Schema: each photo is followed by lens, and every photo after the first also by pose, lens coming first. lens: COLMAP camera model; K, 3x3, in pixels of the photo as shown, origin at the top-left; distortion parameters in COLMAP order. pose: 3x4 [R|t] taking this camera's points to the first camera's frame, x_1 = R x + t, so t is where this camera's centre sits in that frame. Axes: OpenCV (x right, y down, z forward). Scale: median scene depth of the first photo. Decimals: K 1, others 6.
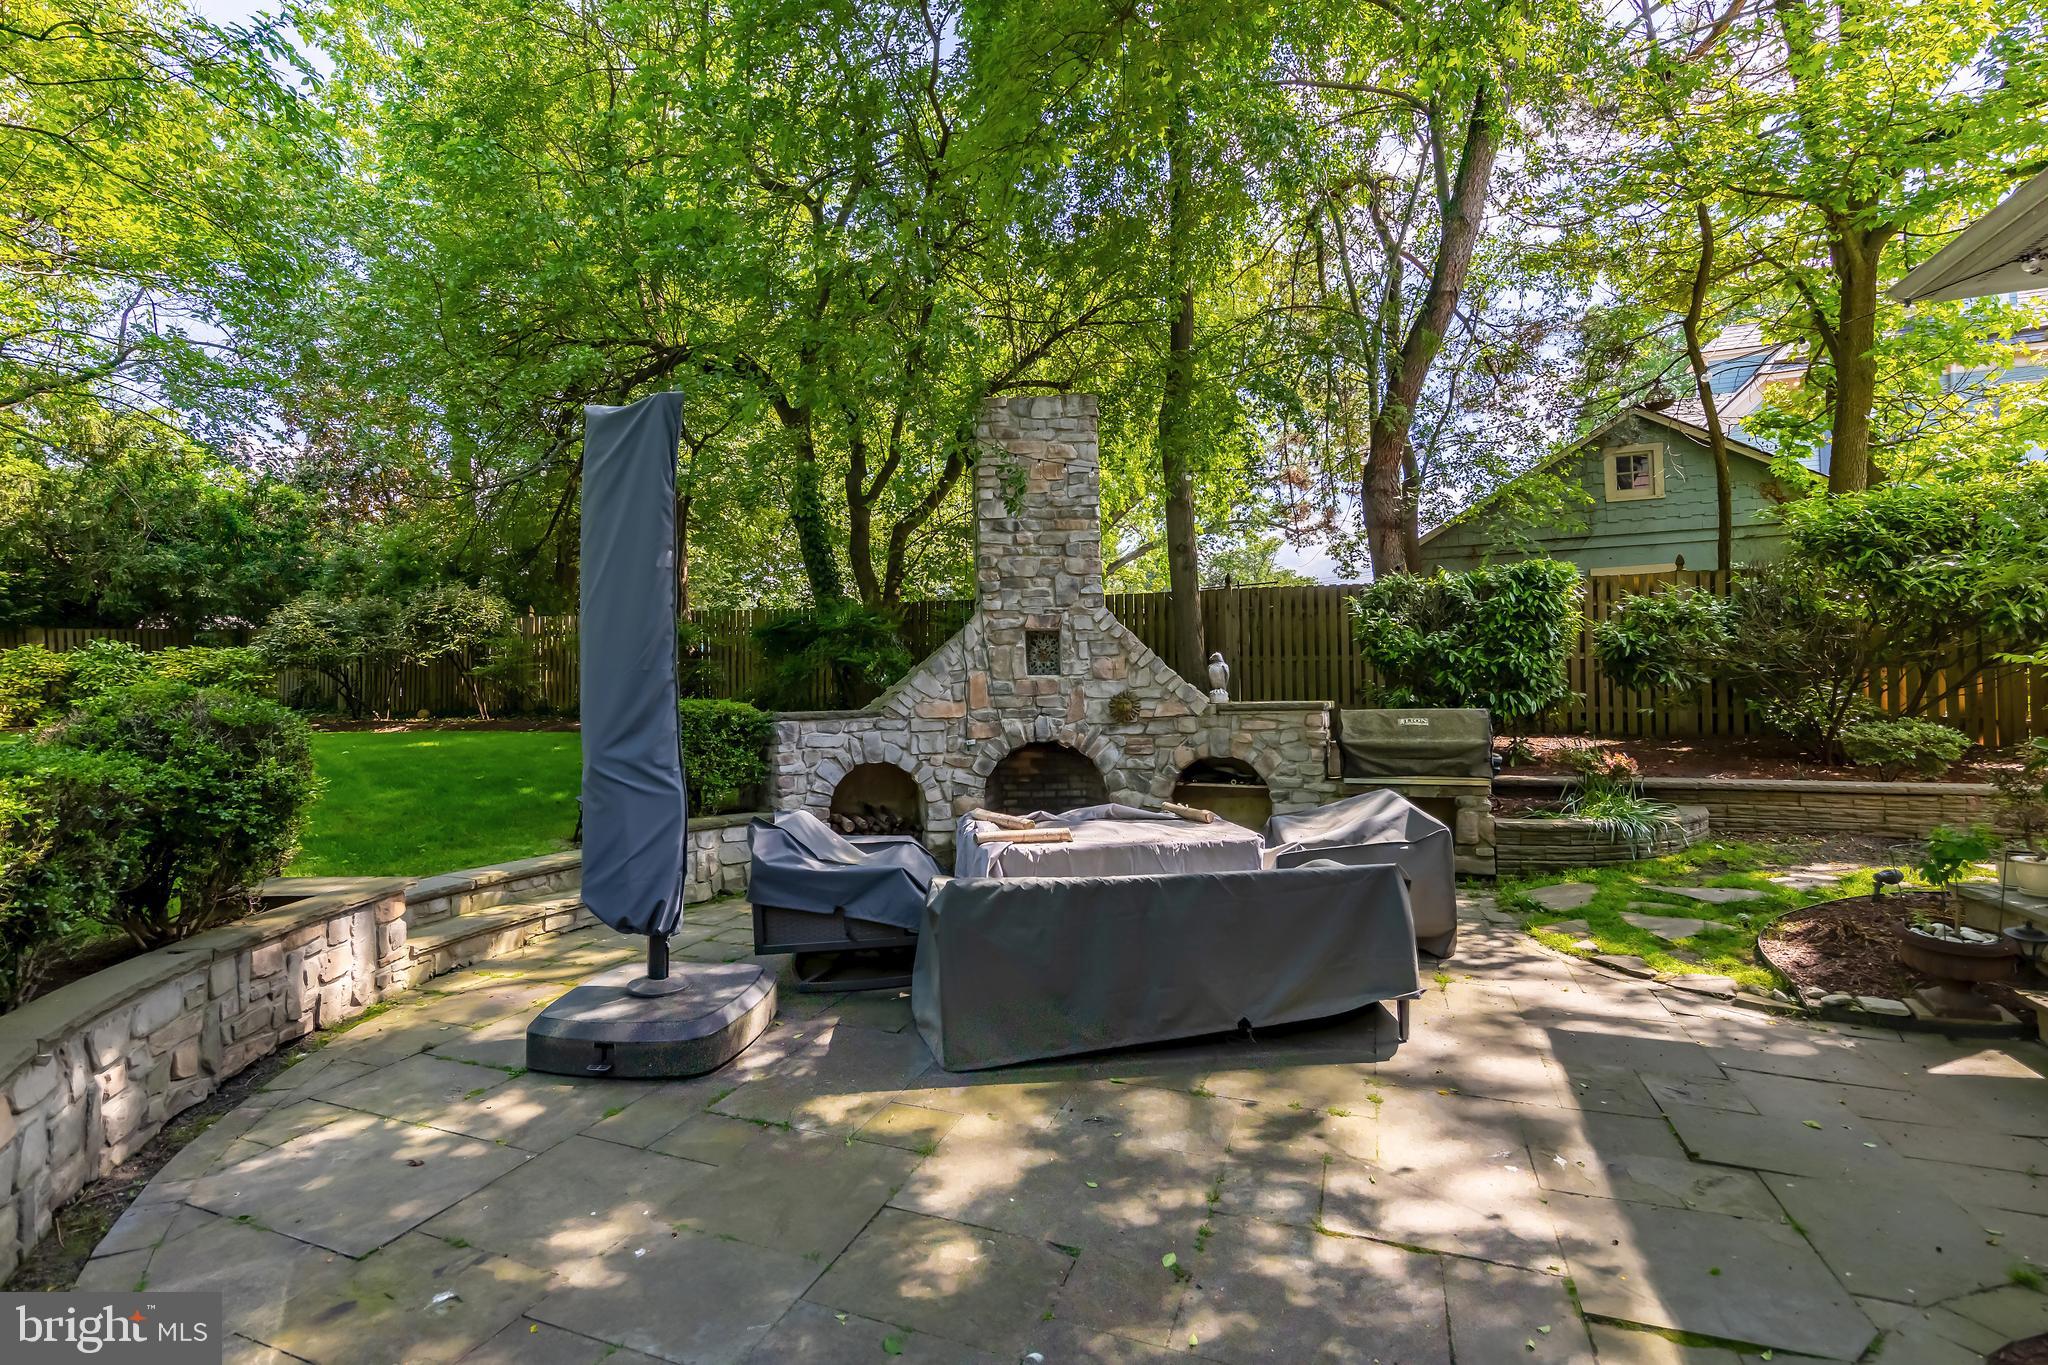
lens RADIAL K [[932.1, 0, 996.4], [0, 932.1, 690.4], [0, 0, 1]] dist [0.001594, -0.000602]
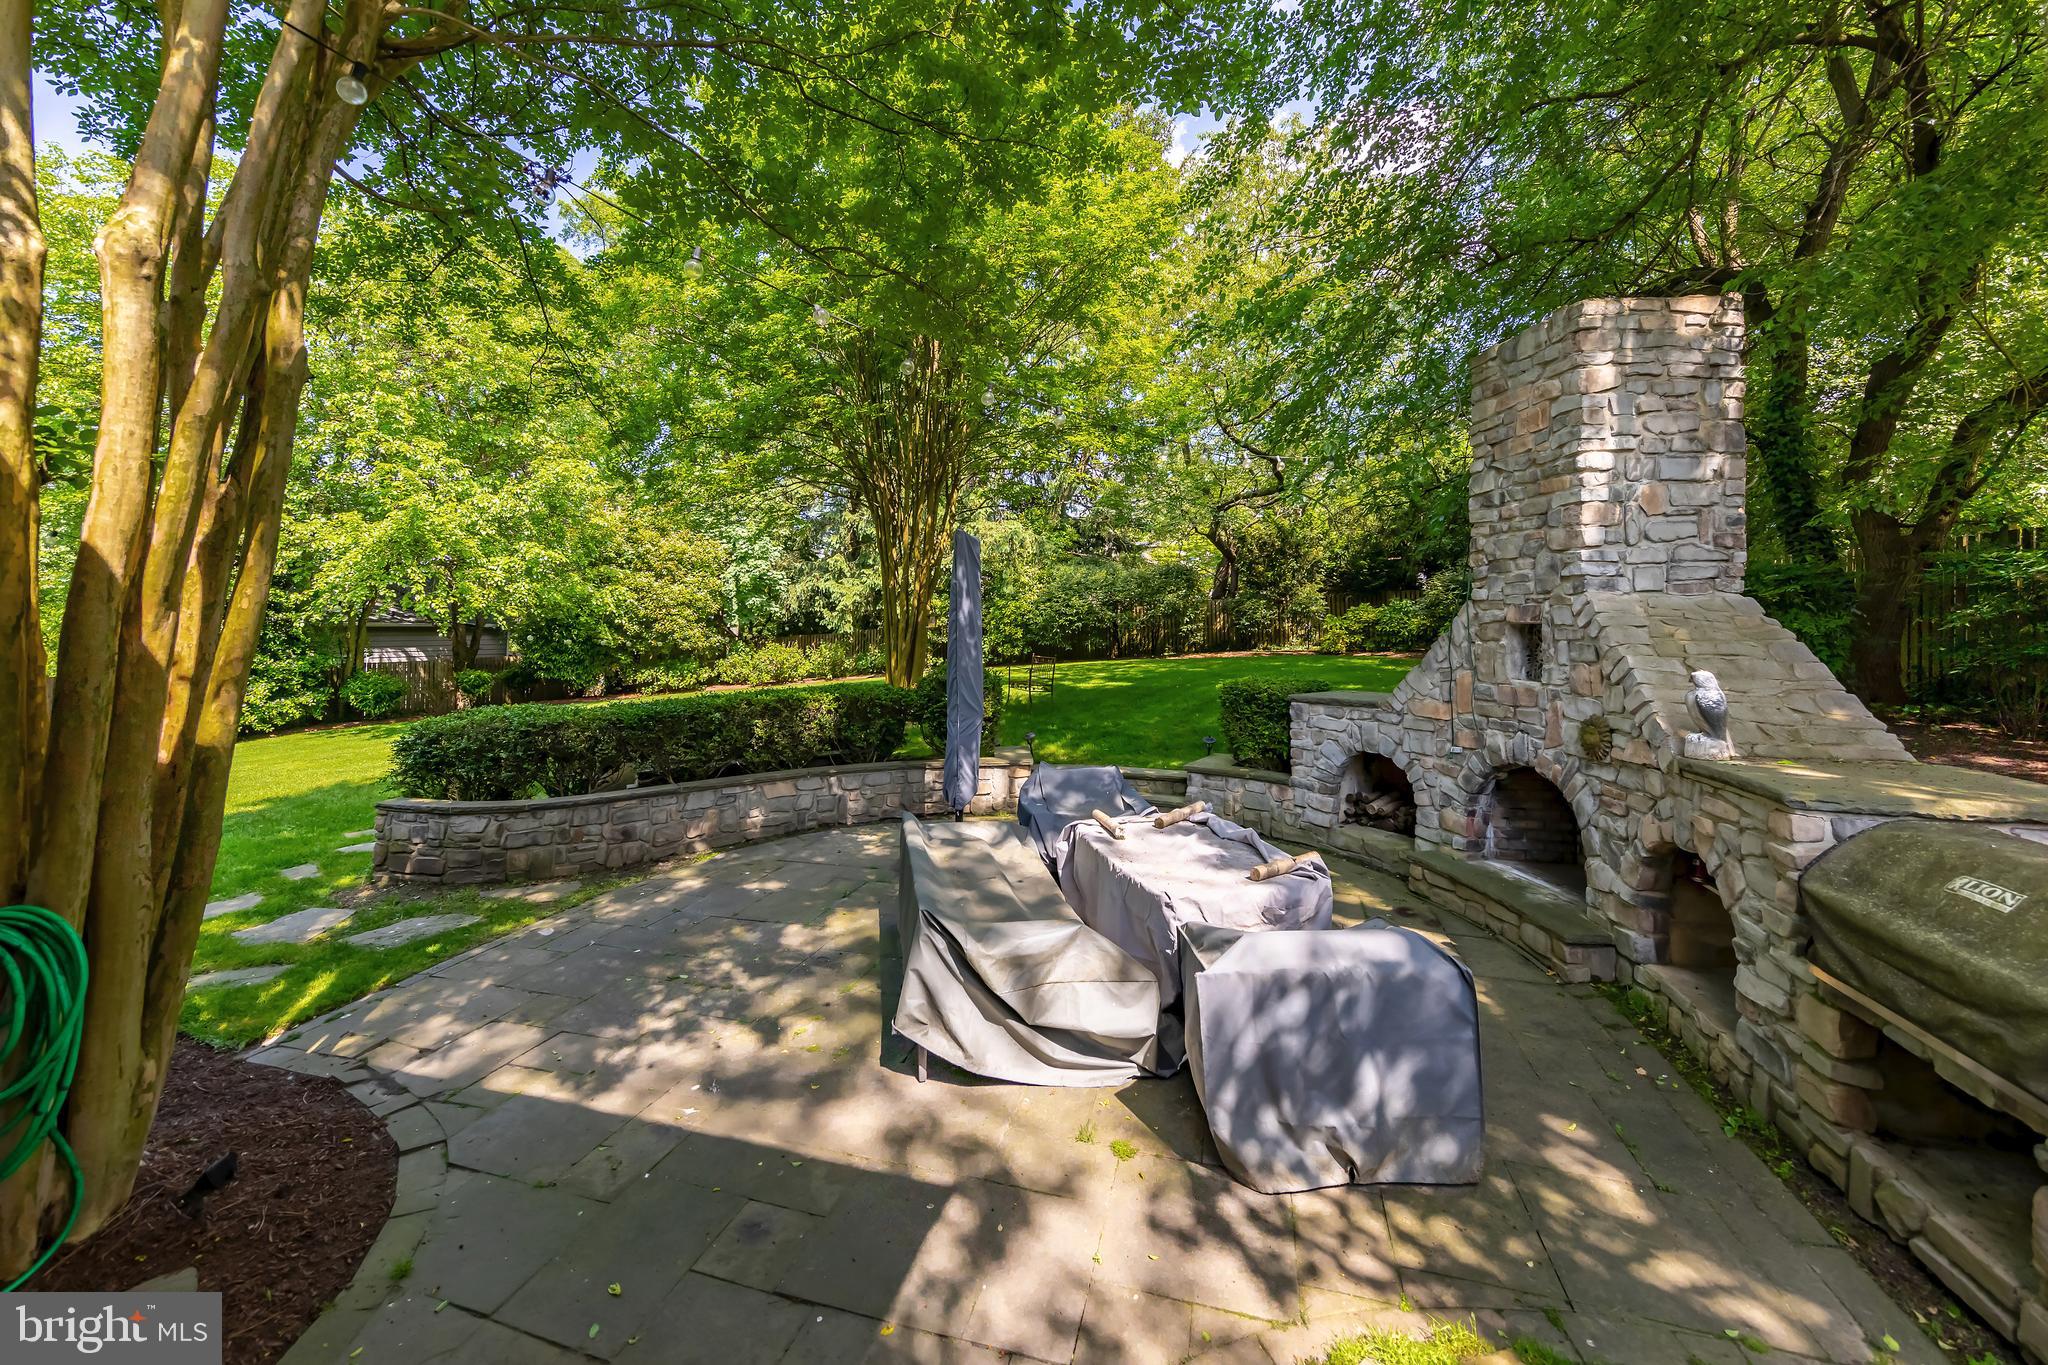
lens RADIAL K [[761.2, 0, 1033.6], [0, 761.2, 655.8], [0, 0, 1]] dist [0.003569, -0.000092]
pose [[0.106175, 0.055350, -0.992806, 0.648081], [0.003044, 0.998427, 0.055989, -0.076000], [0.994343, -0.008967, 0.105839, 0.521524]]
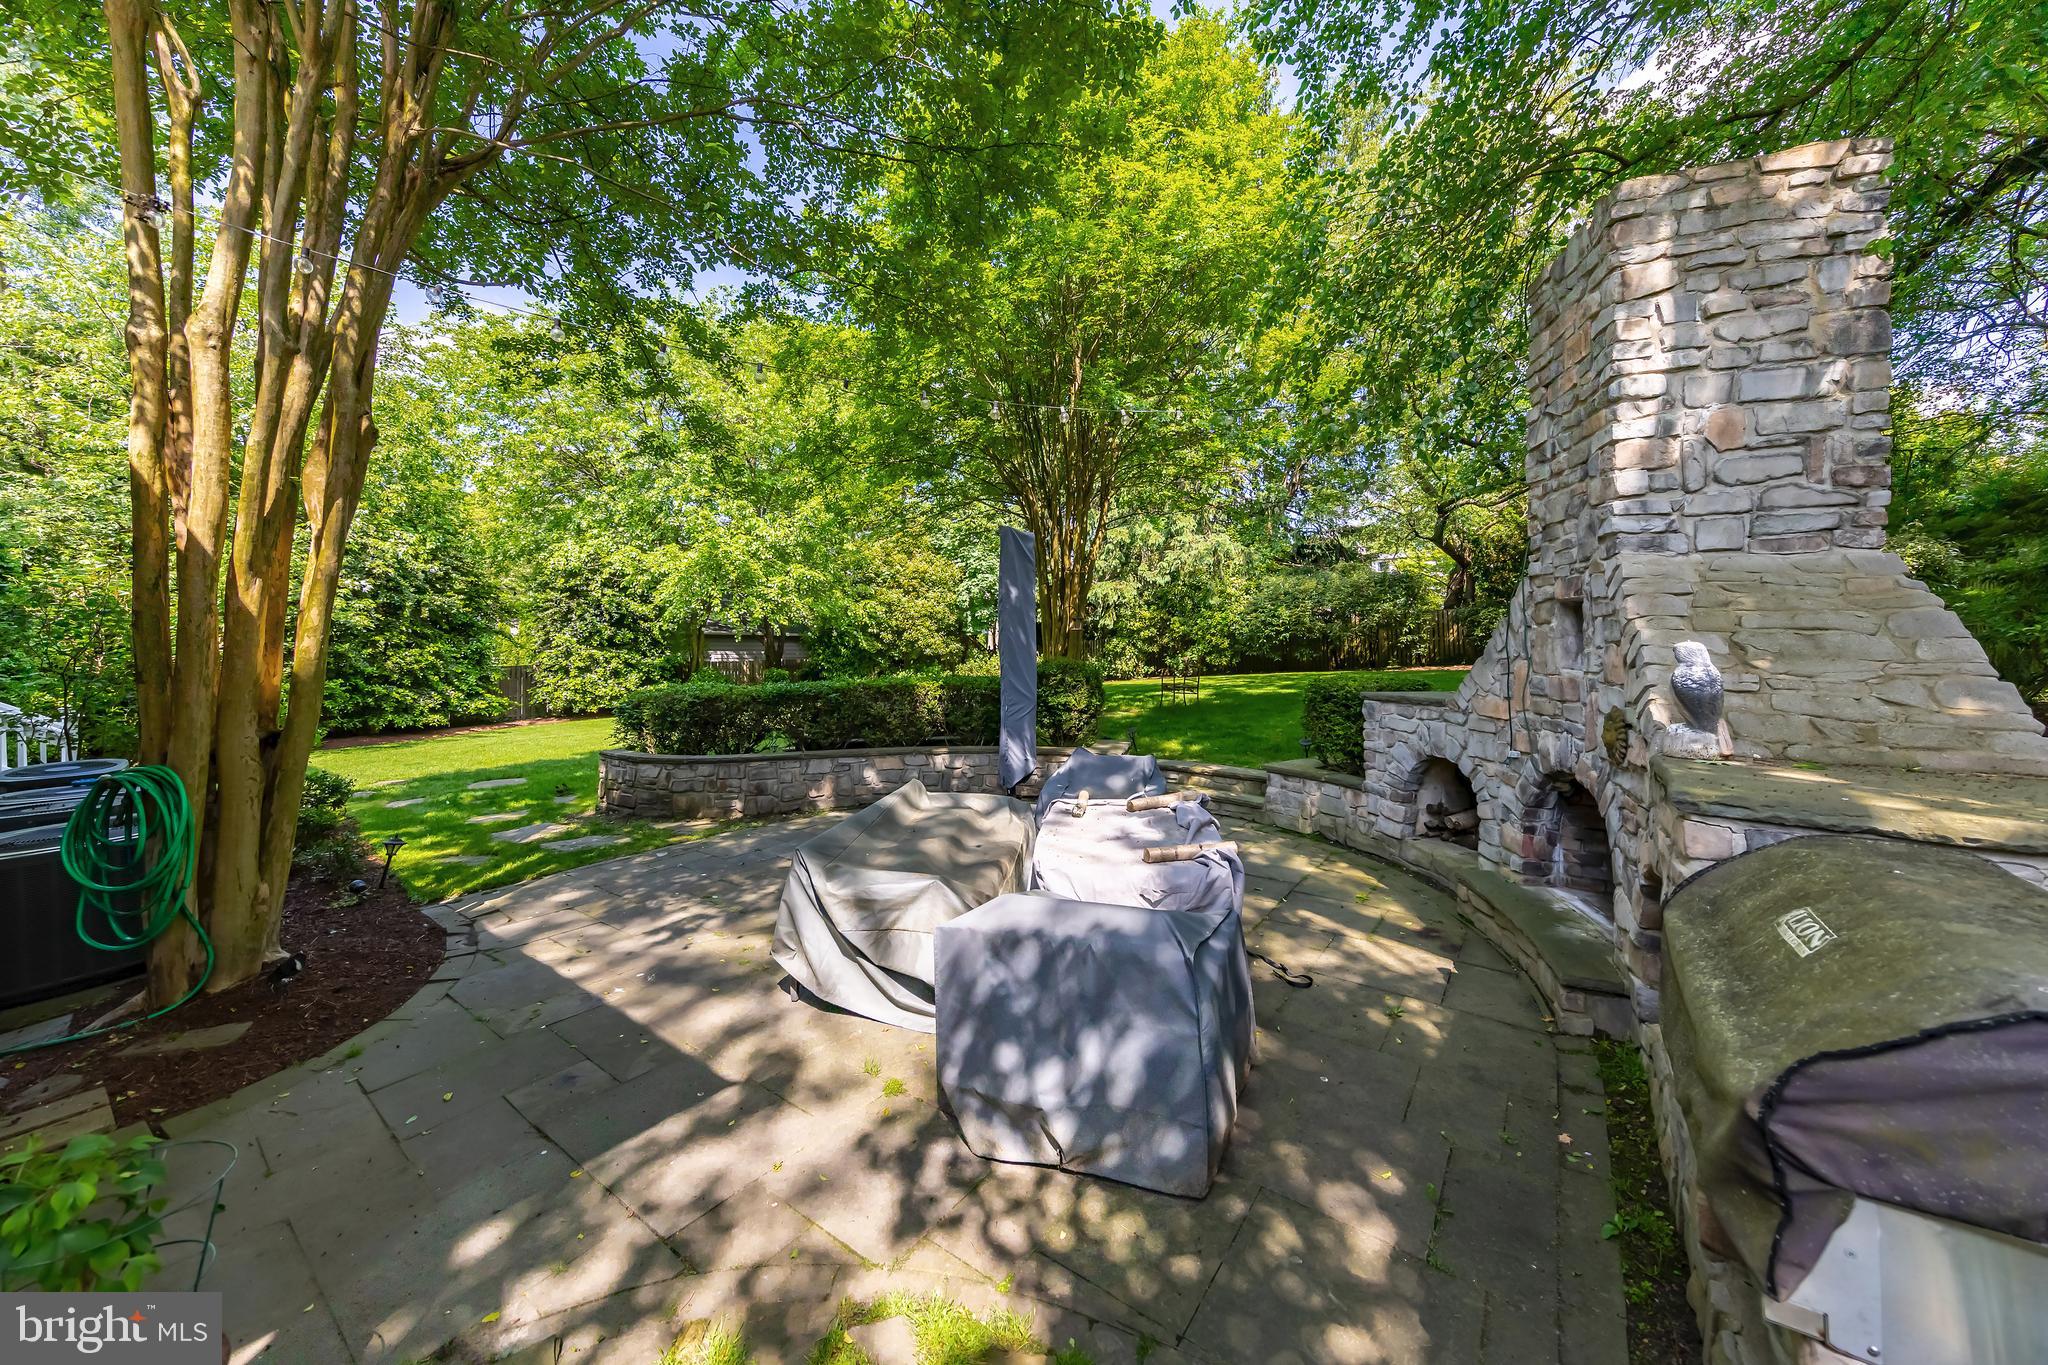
lens RADIAL K [[713.8, 0, 1053.6], [0, 713.8, 682.8], [0, 0, 1]] dist [0.007311, 0.000022]
pose [[-0.220953, 0.070574, -0.972728, 0.618767], [0.002752, 0.997420, 0.071740, -0.045179], [0.975280, 0.013174, -0.220577, 0.762108]]
